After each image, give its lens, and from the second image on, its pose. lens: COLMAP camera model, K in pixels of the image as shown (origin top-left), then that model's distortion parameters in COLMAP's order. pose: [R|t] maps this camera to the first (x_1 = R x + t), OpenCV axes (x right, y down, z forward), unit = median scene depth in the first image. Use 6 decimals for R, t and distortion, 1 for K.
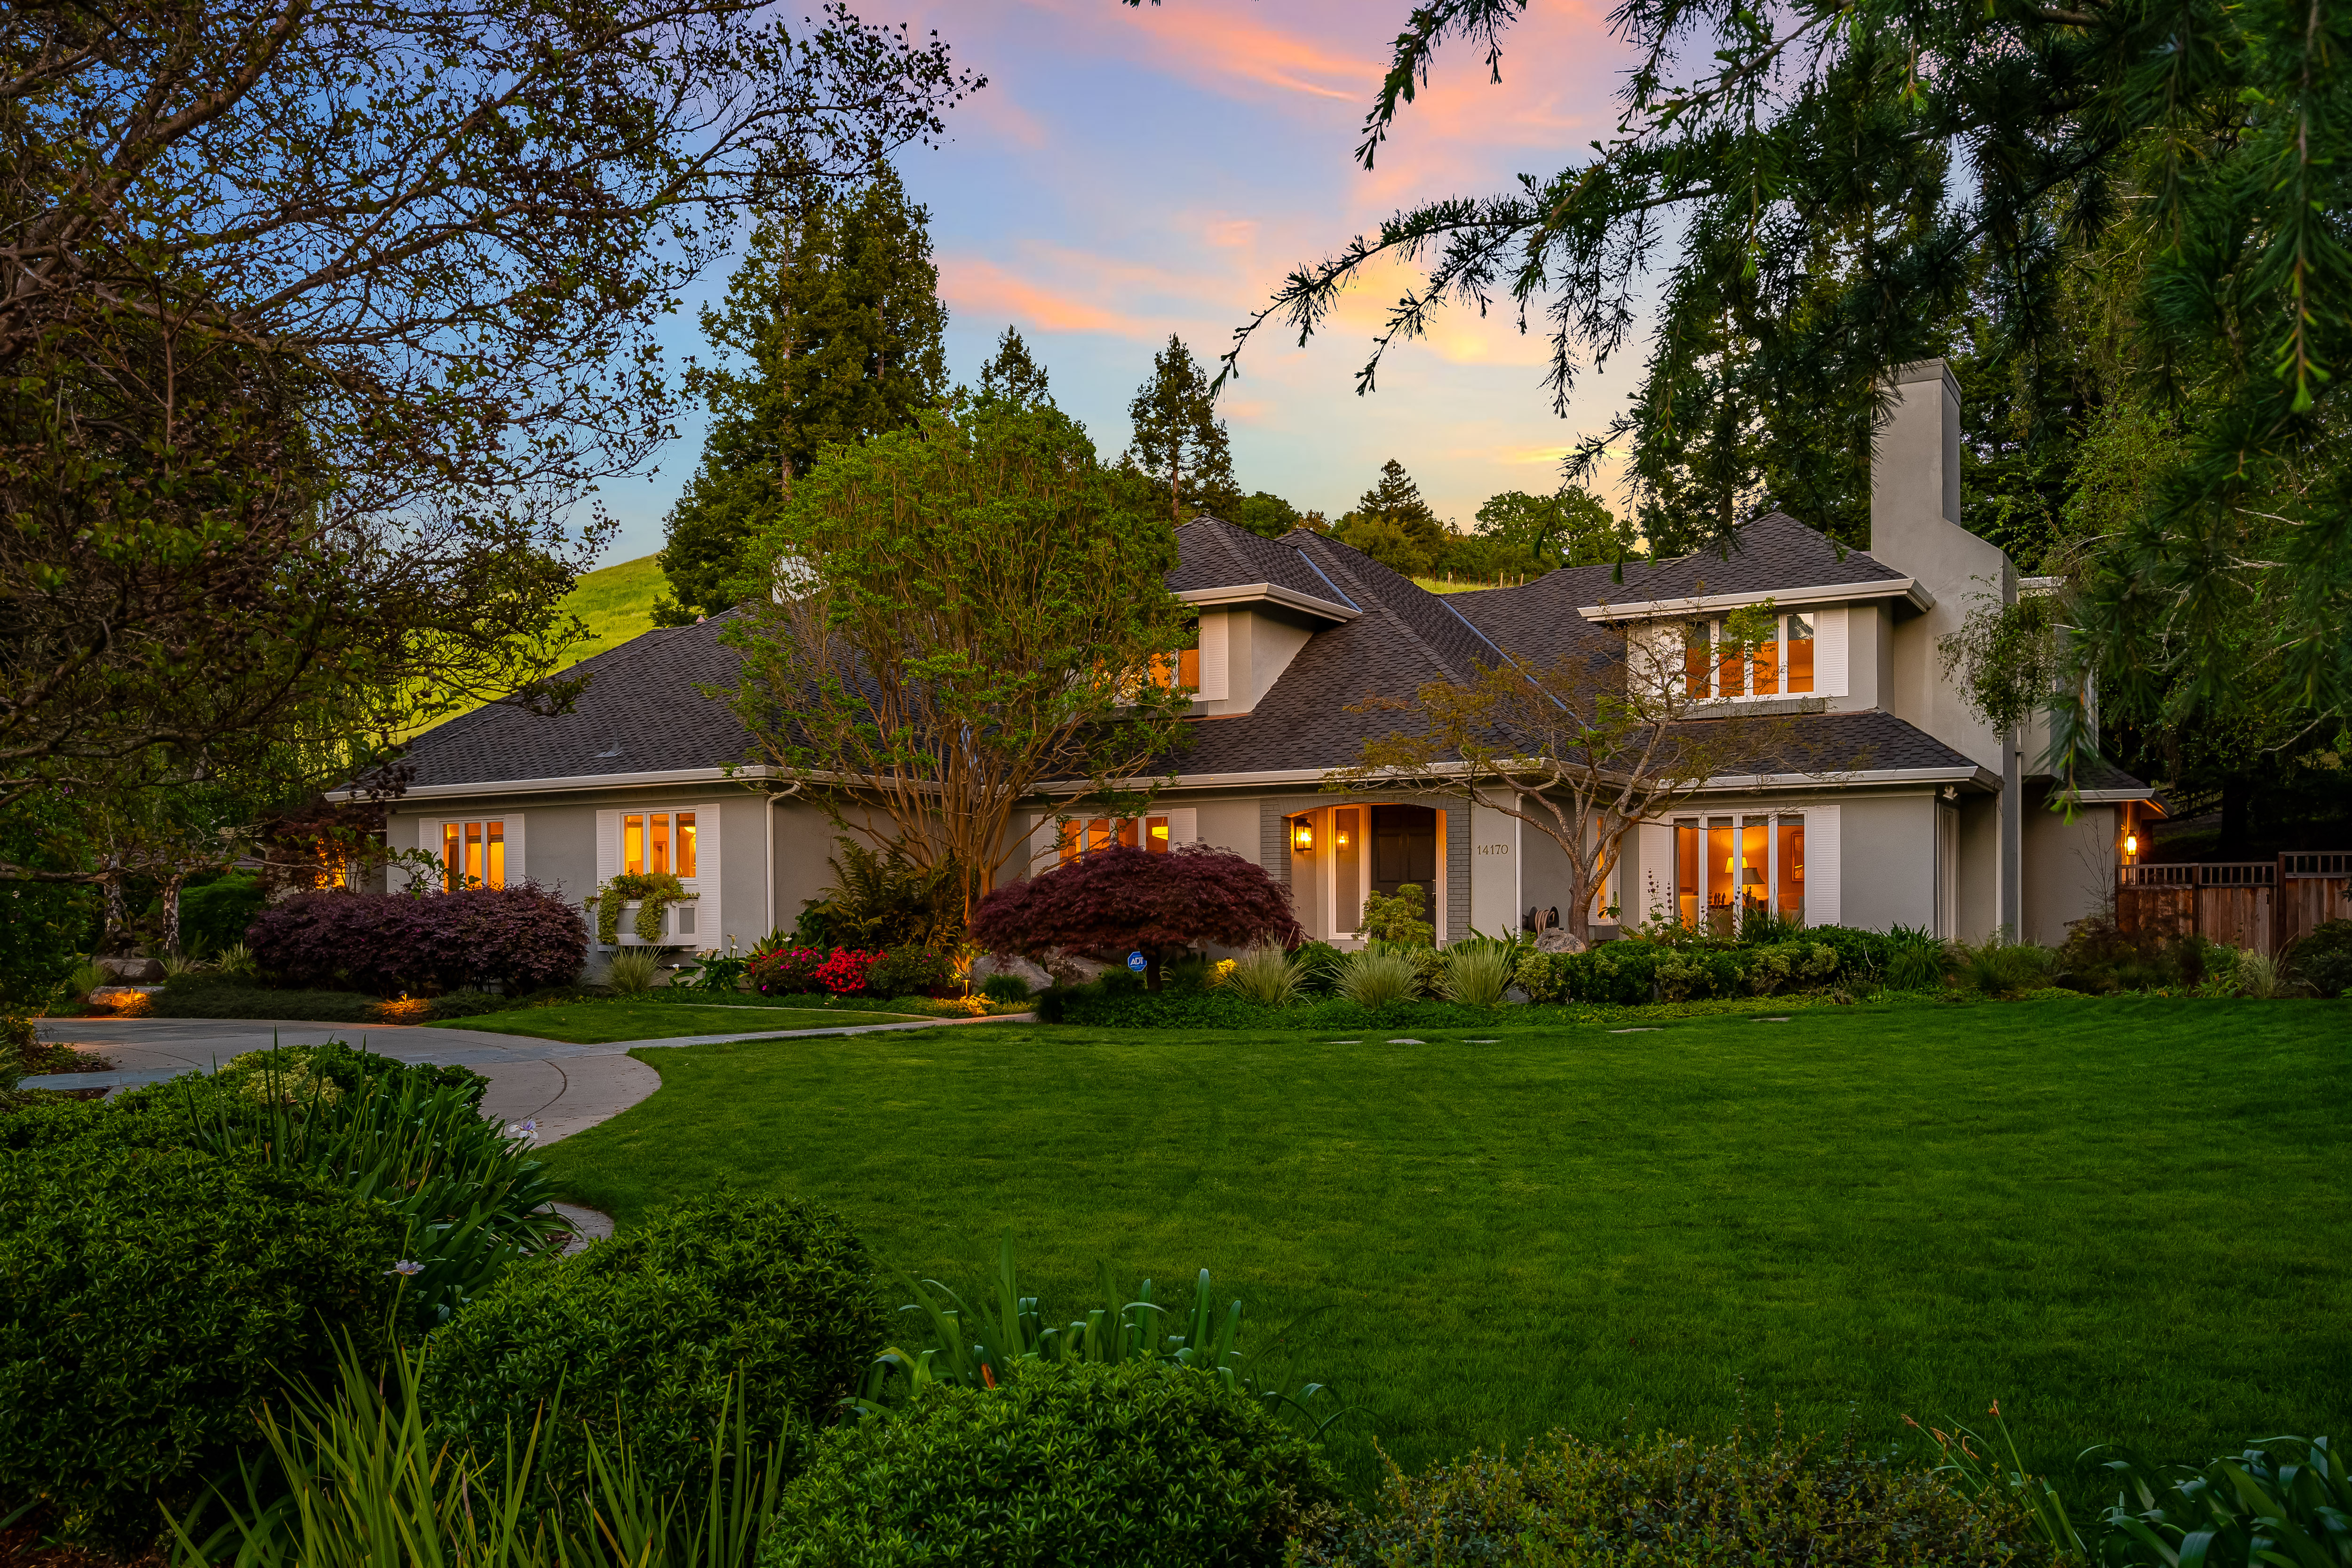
lens RADIAL K [[1768.0, 0, 1184.6], [0, 1768.0, 929.2], [0, 0, 1]] dist [-0.006334, 0.009050]
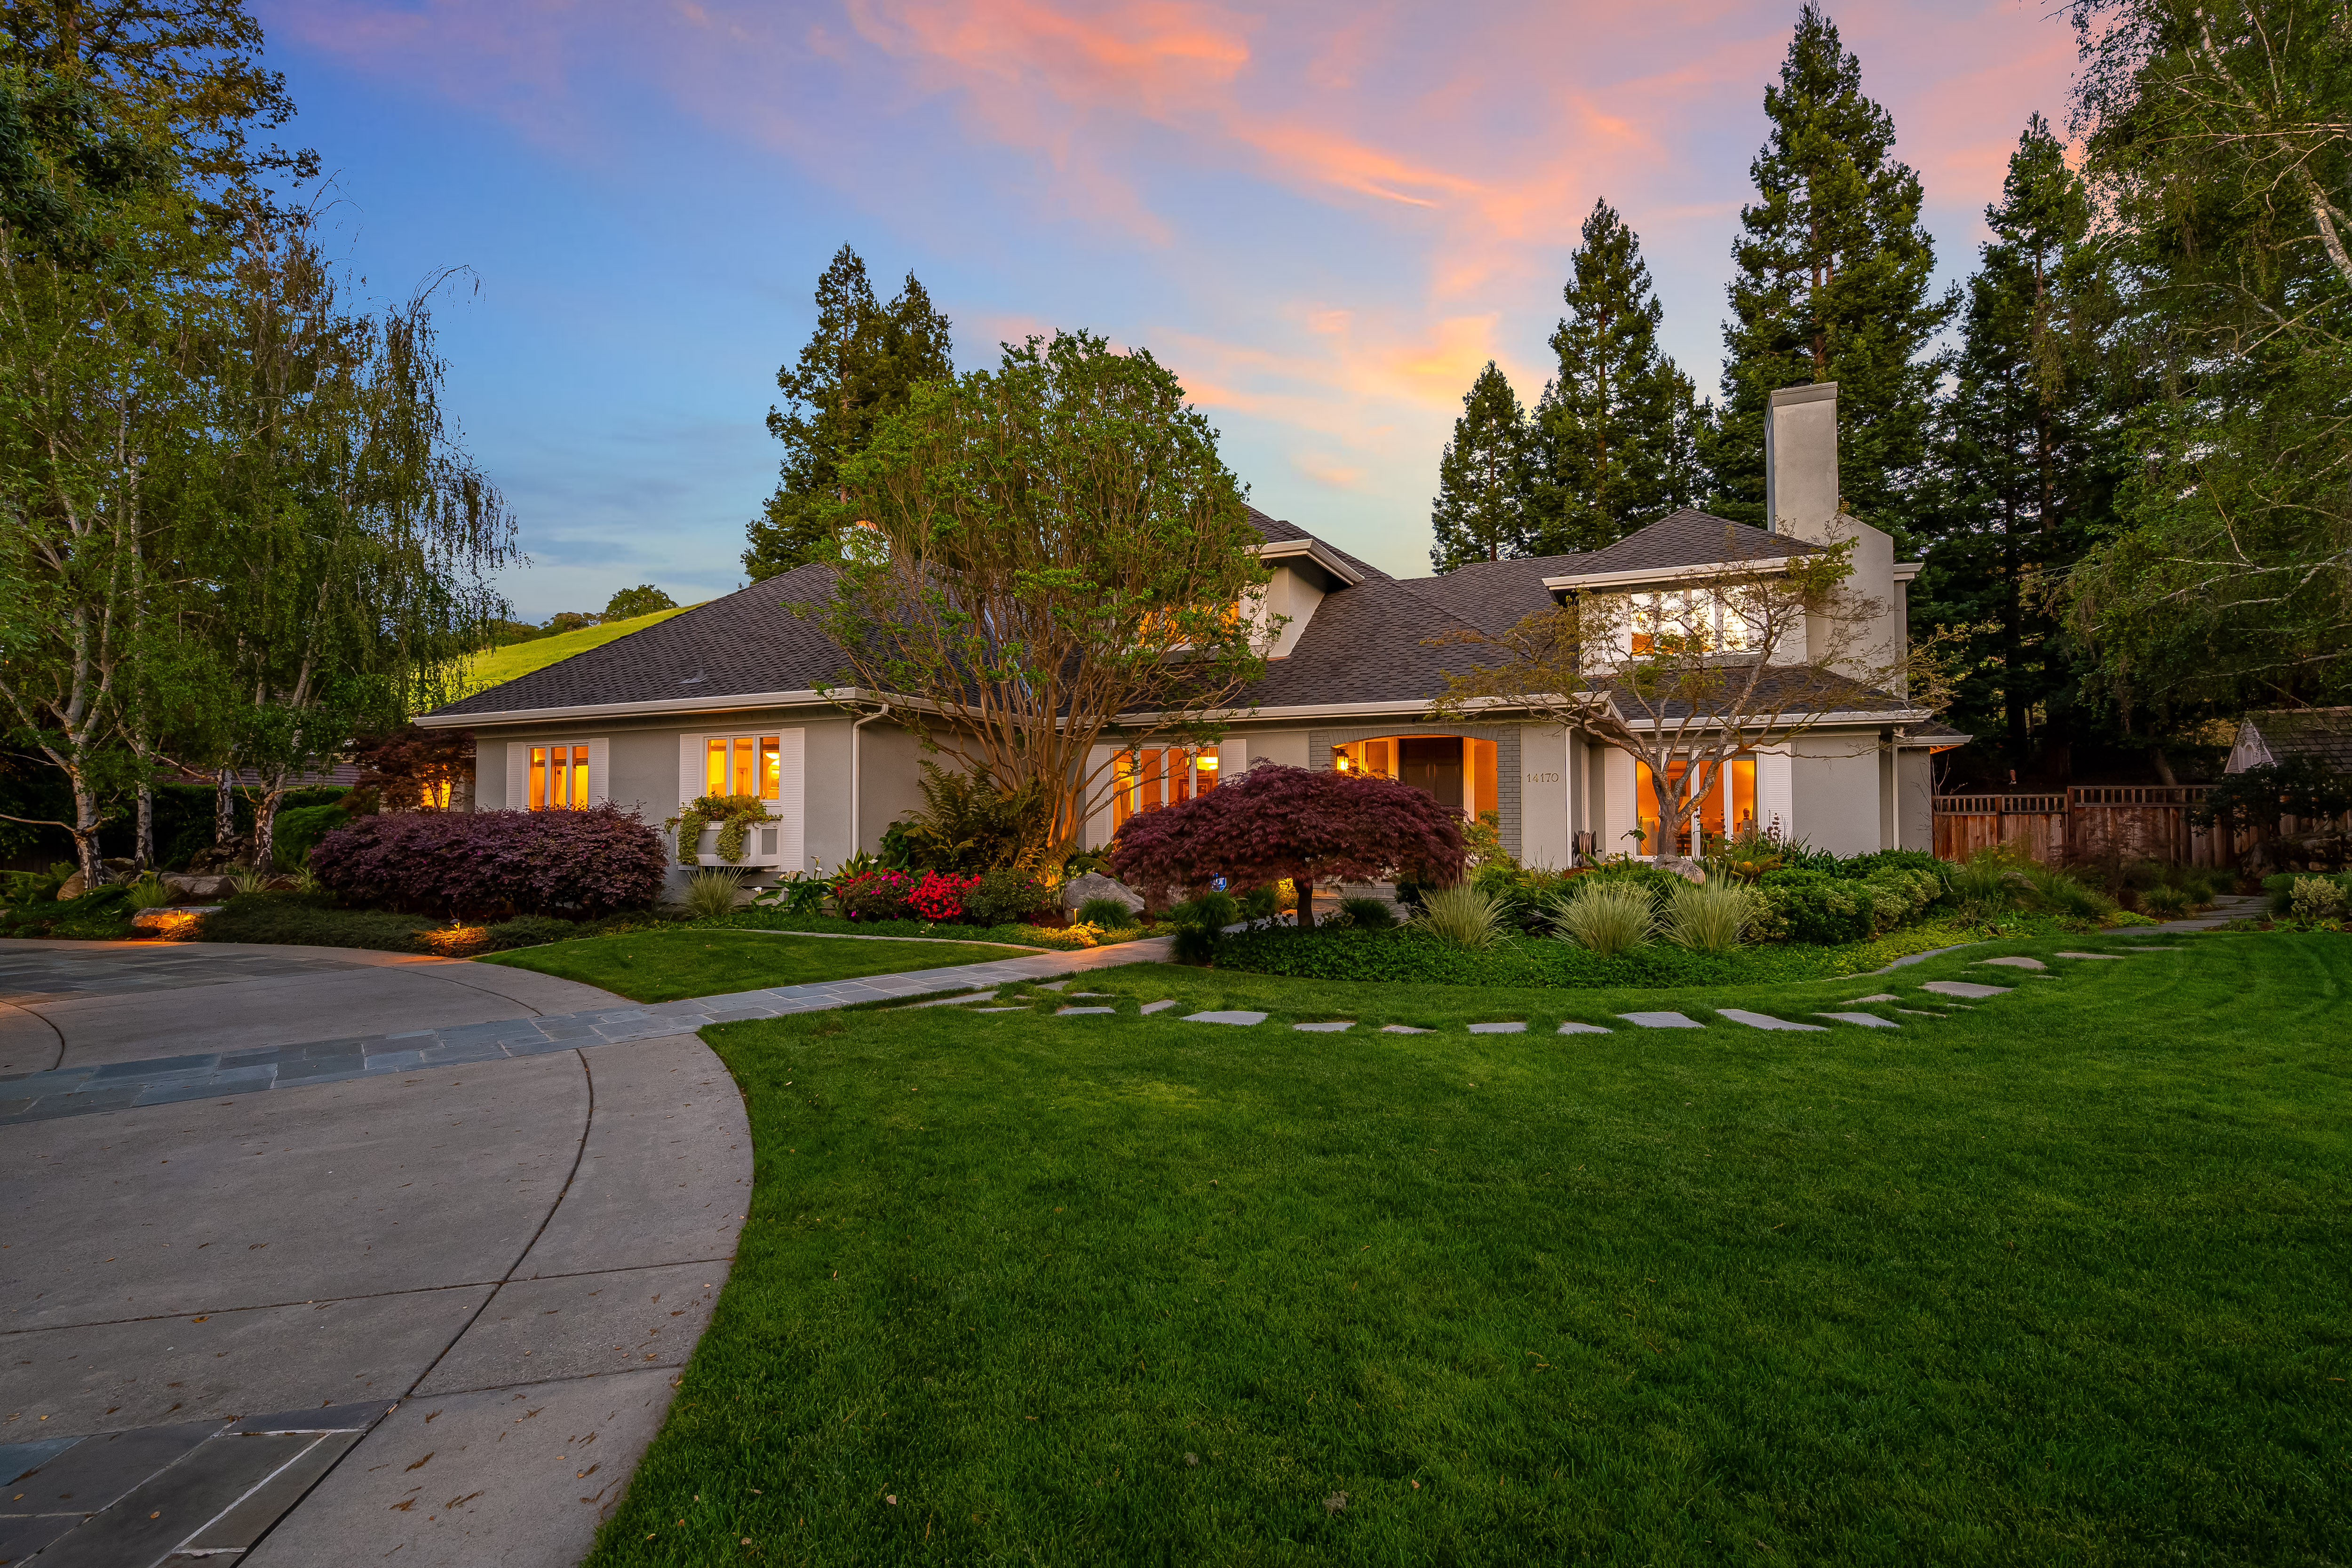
lens RADIAL K [[1069.7, 0, 1177.6], [0, 1069.7, 785.7], [0, 0, 1]] dist [0.001831, -0.002025]
pose [[0.994669, 0.006598, 0.102905, -0.110658], [-0.001969, 0.998984, -0.045022, -0.009818], [-0.103098, 0.044580, 0.993672, 0.359573]]
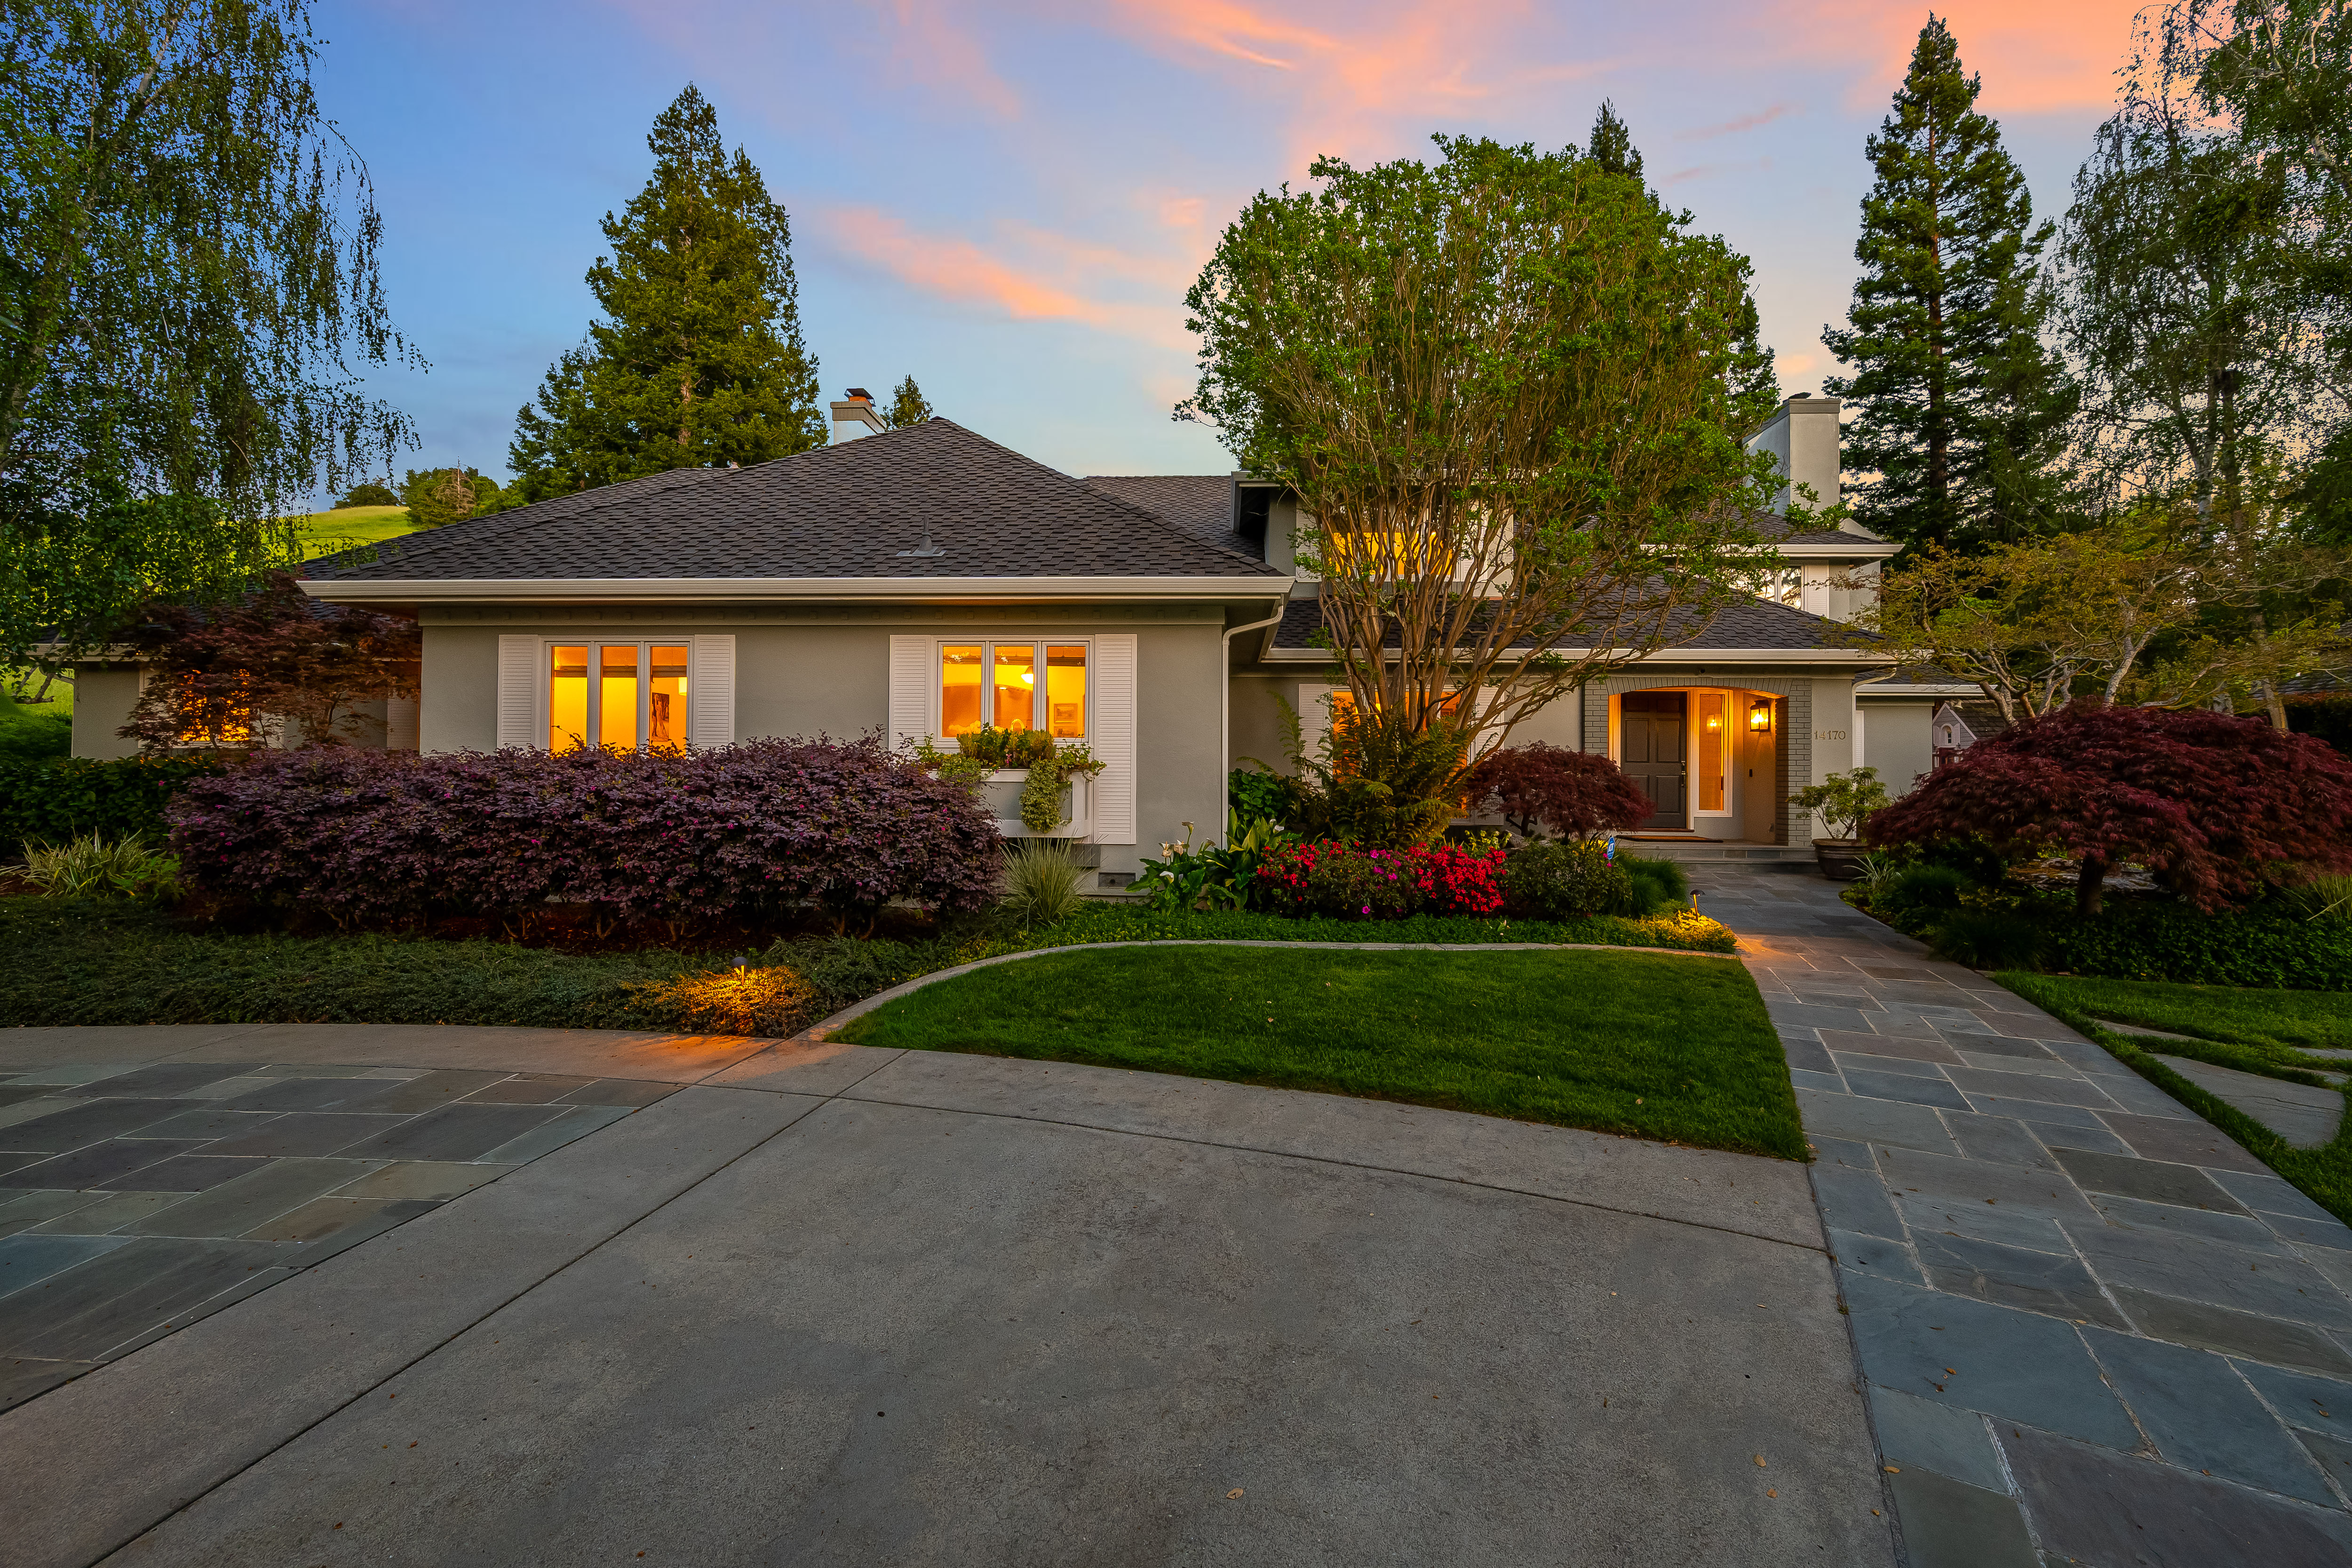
lens RADIAL K [[924.2, 0, 1185.4], [0, 924.2, 760.0], [0, 0, 1]] dist [0.000371, 0.000066]
pose [[0.887361, 0.020327, 0.460627, -0.410035], [-0.008016, 0.999557, -0.028667, -0.010561], [-0.461005, 0.021746, 0.887131, 0.658550]]
